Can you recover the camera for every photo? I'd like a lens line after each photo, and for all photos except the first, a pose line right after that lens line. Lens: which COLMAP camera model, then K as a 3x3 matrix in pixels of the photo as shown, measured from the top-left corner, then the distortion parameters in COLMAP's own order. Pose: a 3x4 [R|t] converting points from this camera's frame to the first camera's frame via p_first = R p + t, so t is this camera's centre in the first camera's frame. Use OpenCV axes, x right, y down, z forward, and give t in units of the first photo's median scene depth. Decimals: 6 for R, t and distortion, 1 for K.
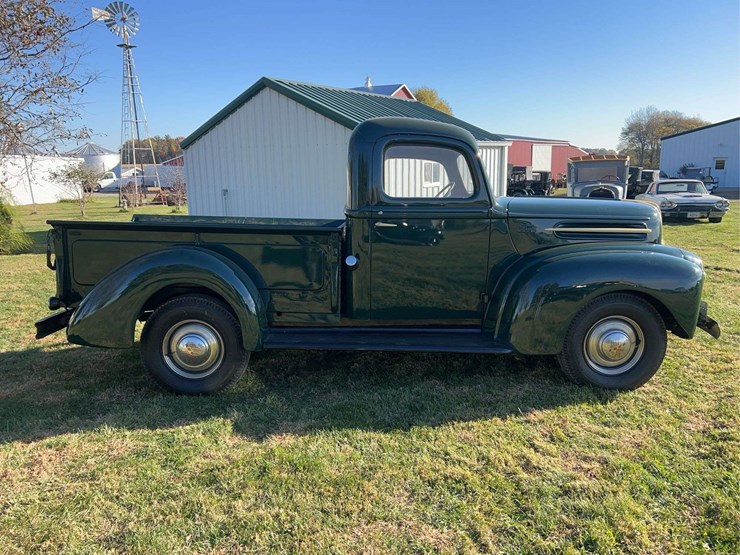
lens RADIAL K [[536.6, 0, 370.5], [0, 536.6, 264.1], [0, 0, 1]] dist [0.056321, -0.061993]
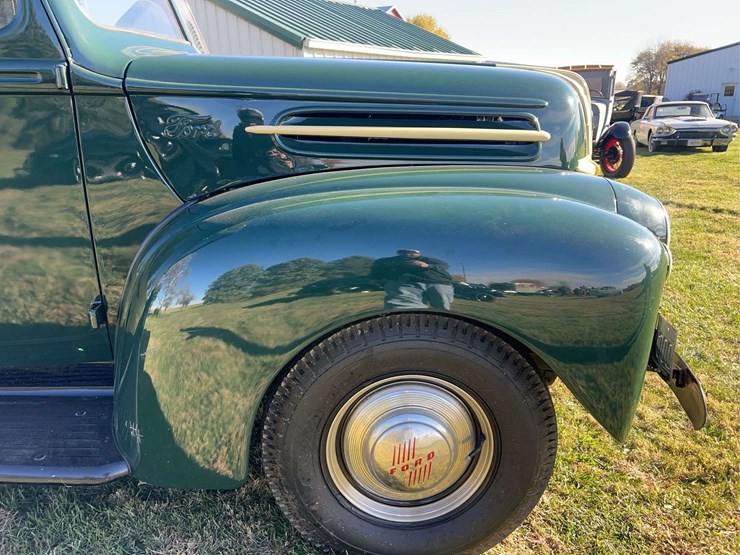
lens RADIAL K [[536.6, 0, 370.5], [0, 536.6, 264.1], [0, 0, 1]] dist [0.056321, -0.061993]
pose [[0.999978, -0.006622, -0.000681, 0.093500], [0.006656, 0.993354, 0.114908, -0.003572], [-0.000084, -0.114910, 0.993376, 0.144525]]
